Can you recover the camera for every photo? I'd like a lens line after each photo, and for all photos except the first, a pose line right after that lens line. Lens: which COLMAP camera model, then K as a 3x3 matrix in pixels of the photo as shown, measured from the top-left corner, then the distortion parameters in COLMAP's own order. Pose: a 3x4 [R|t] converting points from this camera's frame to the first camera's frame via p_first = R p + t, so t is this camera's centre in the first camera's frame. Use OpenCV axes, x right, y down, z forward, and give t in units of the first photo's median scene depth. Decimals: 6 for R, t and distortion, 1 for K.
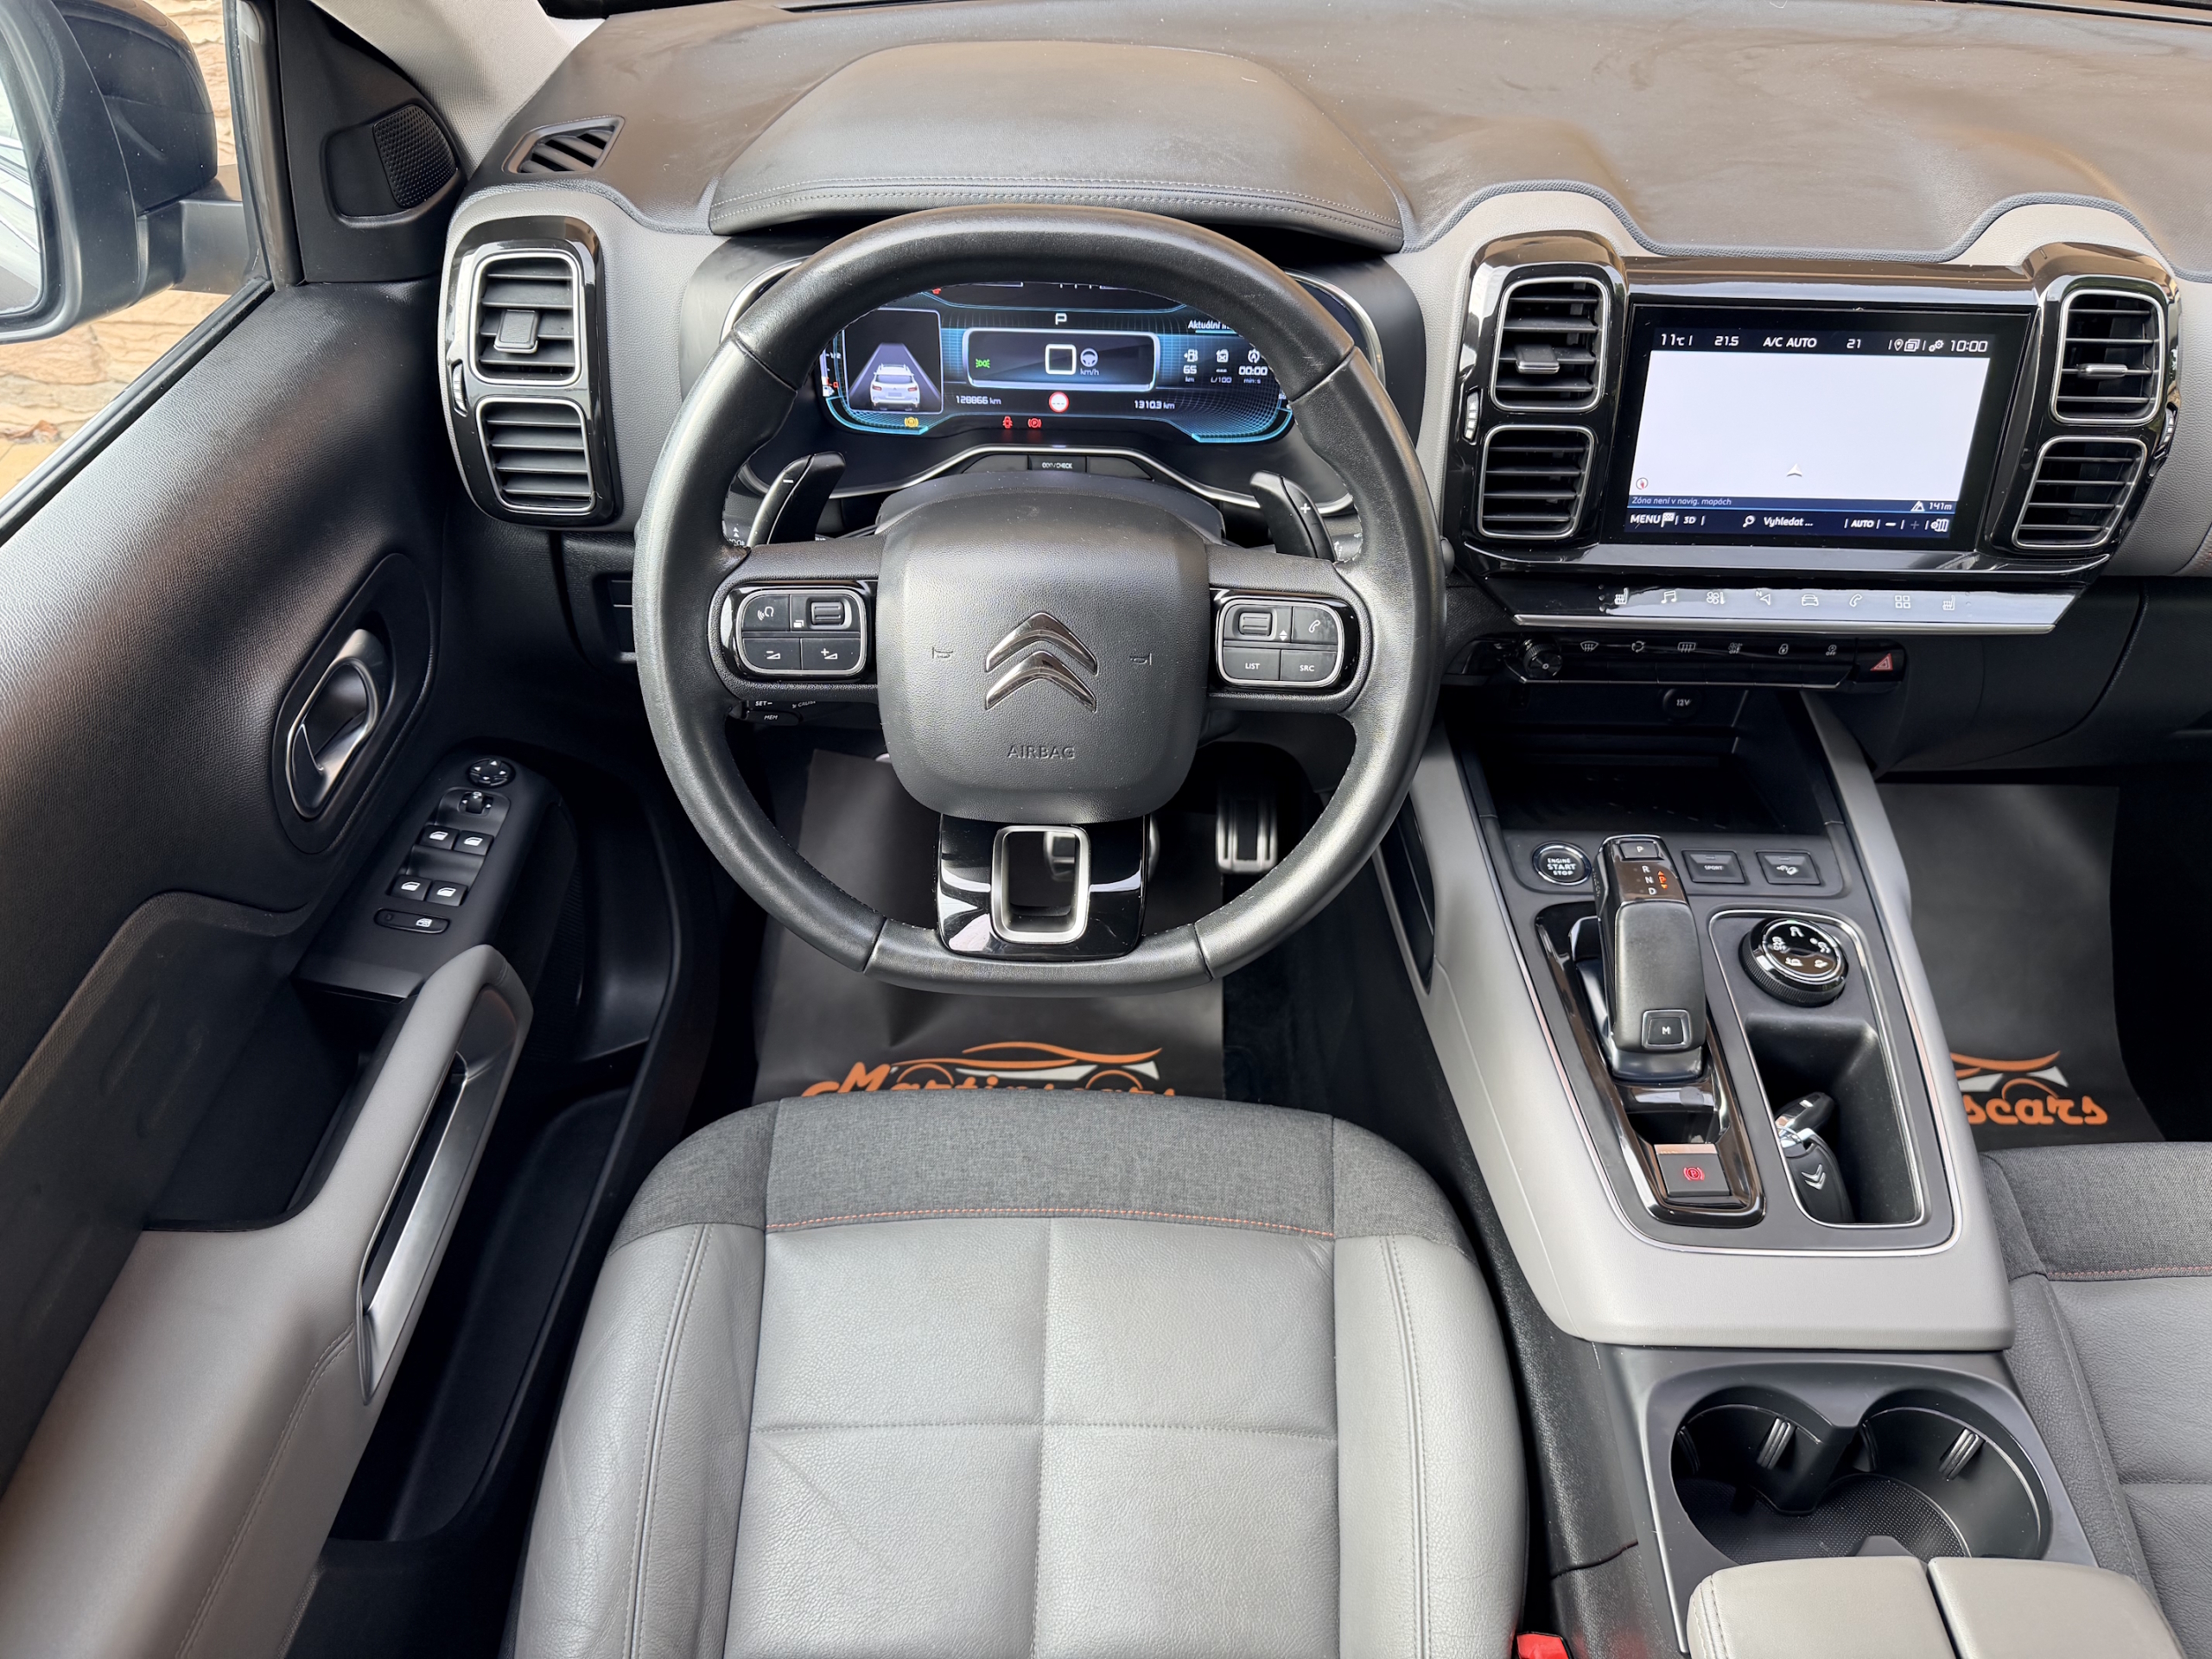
lens RADIAL K [[1496.6, 0, 1098.8], [0, 1496.6, 860.4], [0, 0, 1]] dist [0.048908, -0.068577]
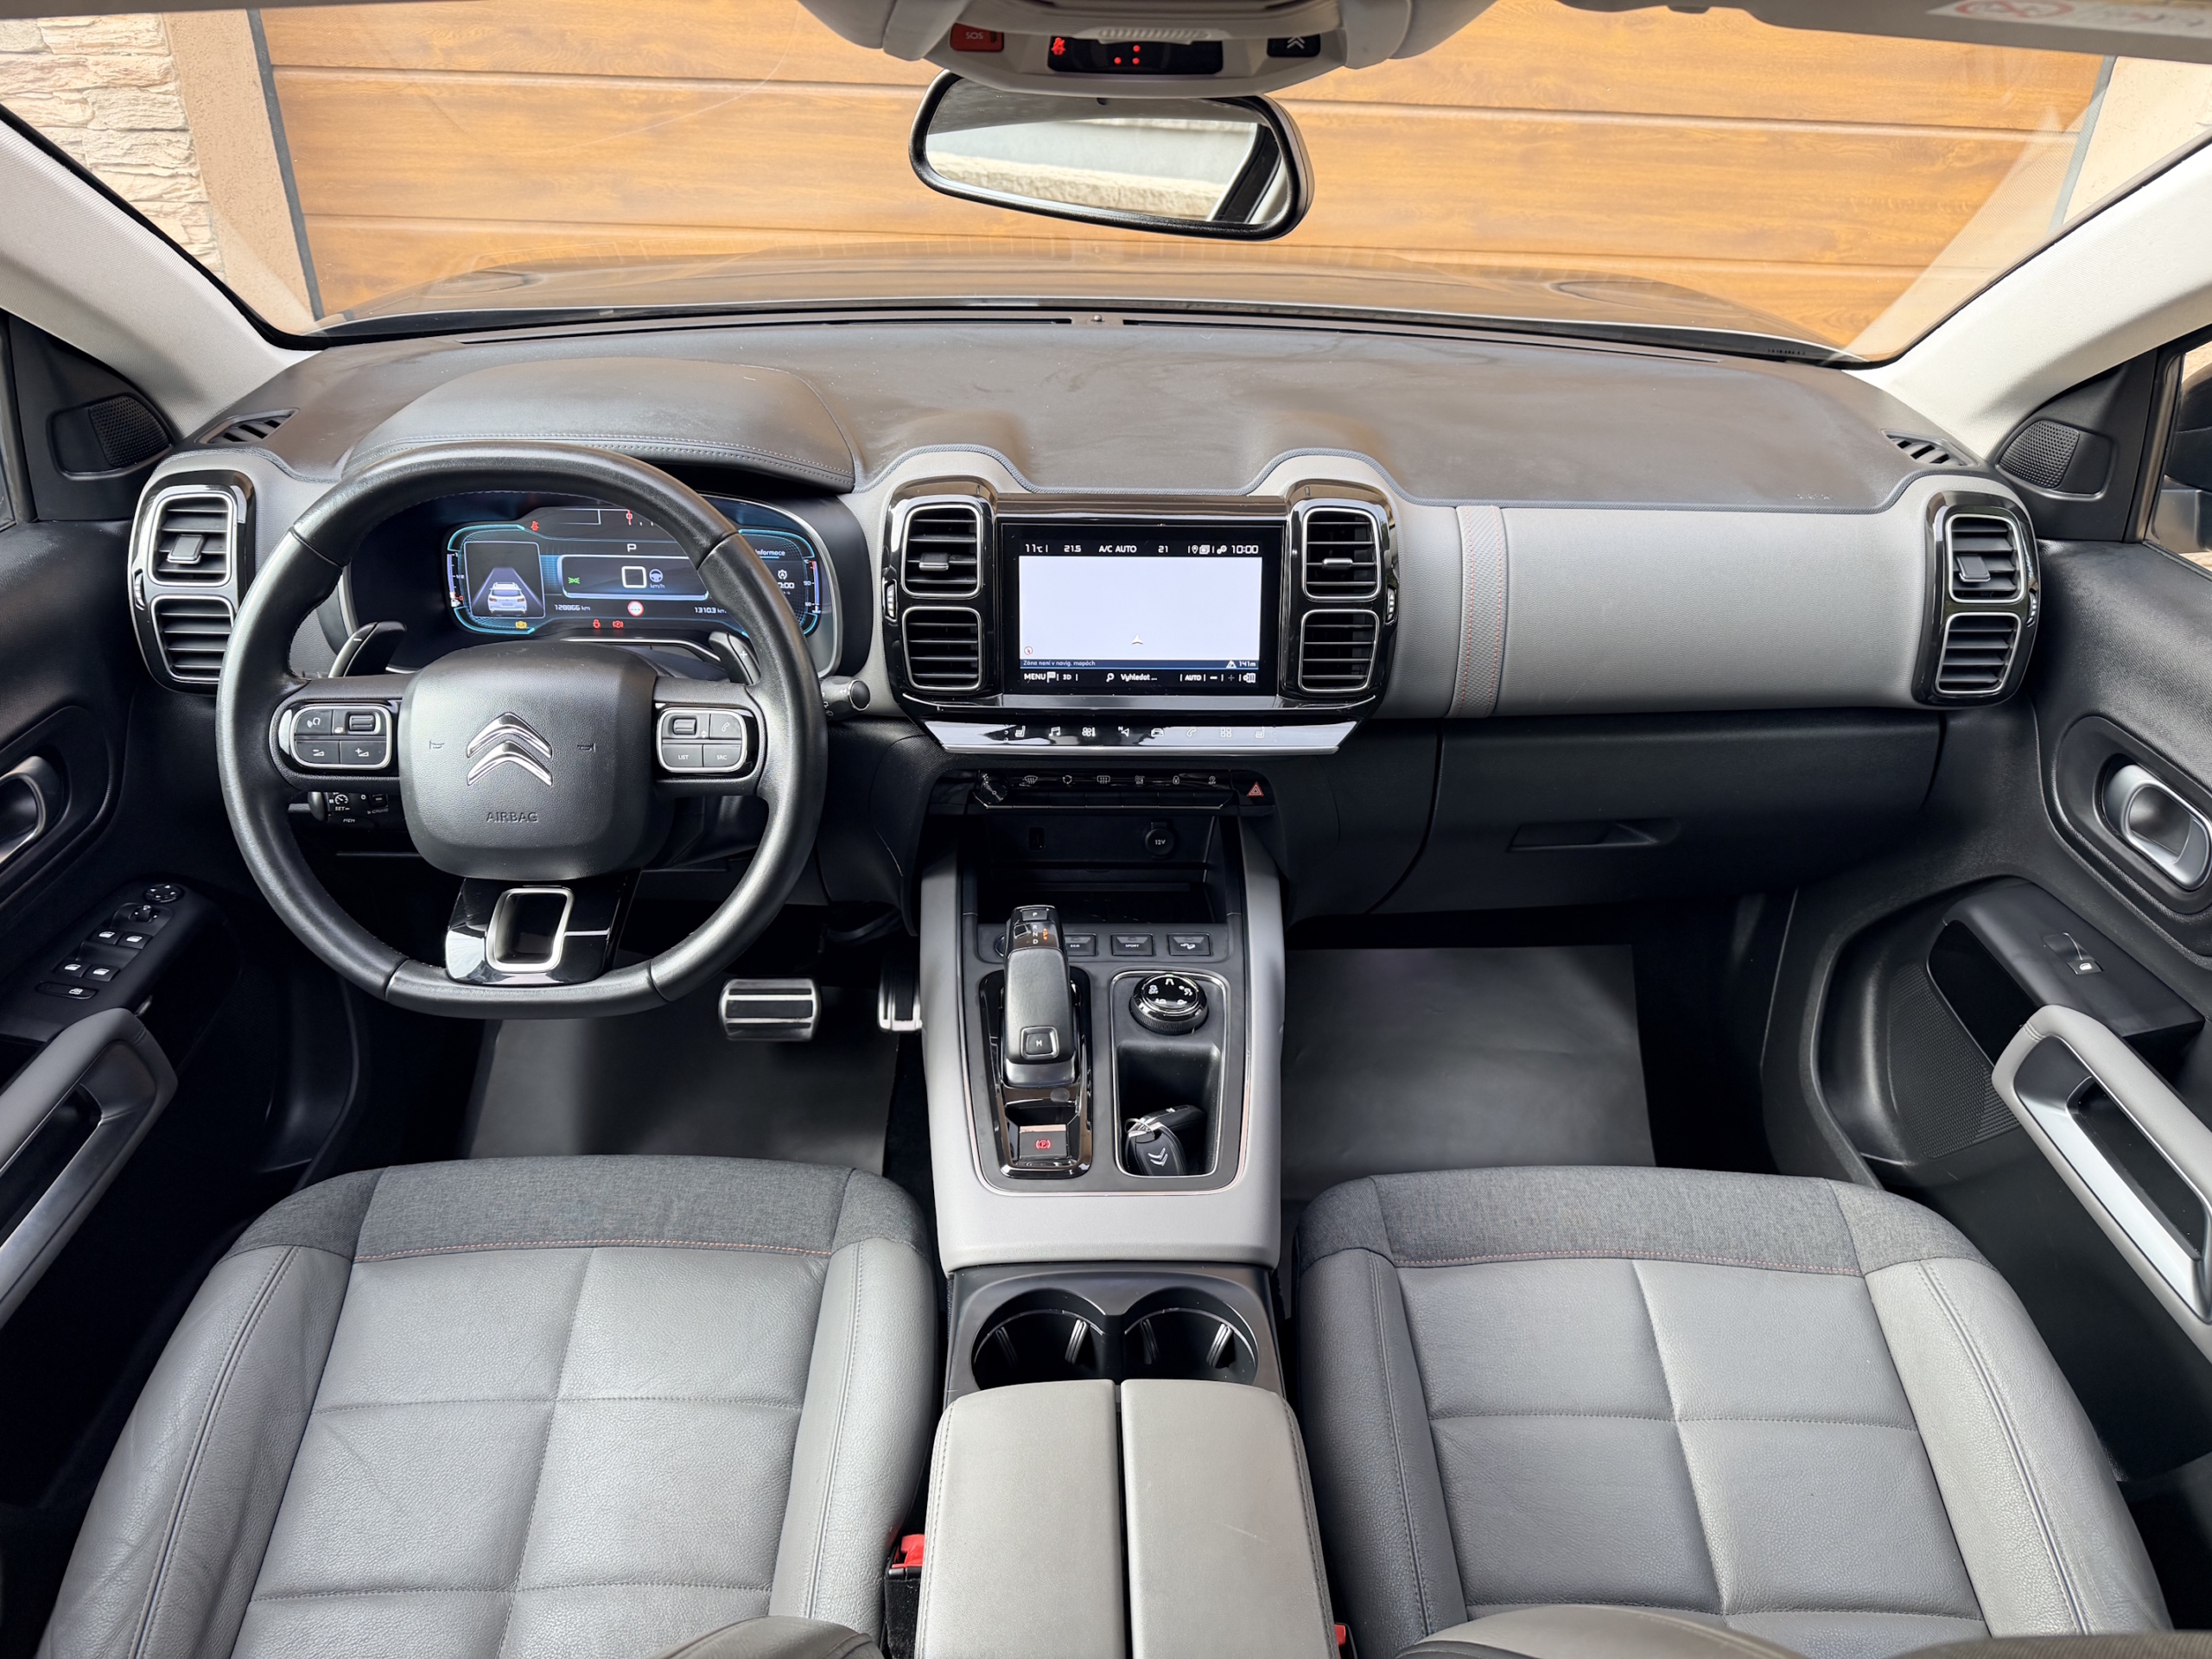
lens RADIAL K [[1587.5, 0, 1176.6], [0, 1587.5, 899.9], [0, 0, 1]] dist [0.059621, -0.084084]
pose [[0.999476, -0.016065, 0.028095, 0.456144], [0.021498, 0.978466, -0.205285, 0.272169], [-0.024192, 0.205781, 0.978299, -0.367469]]
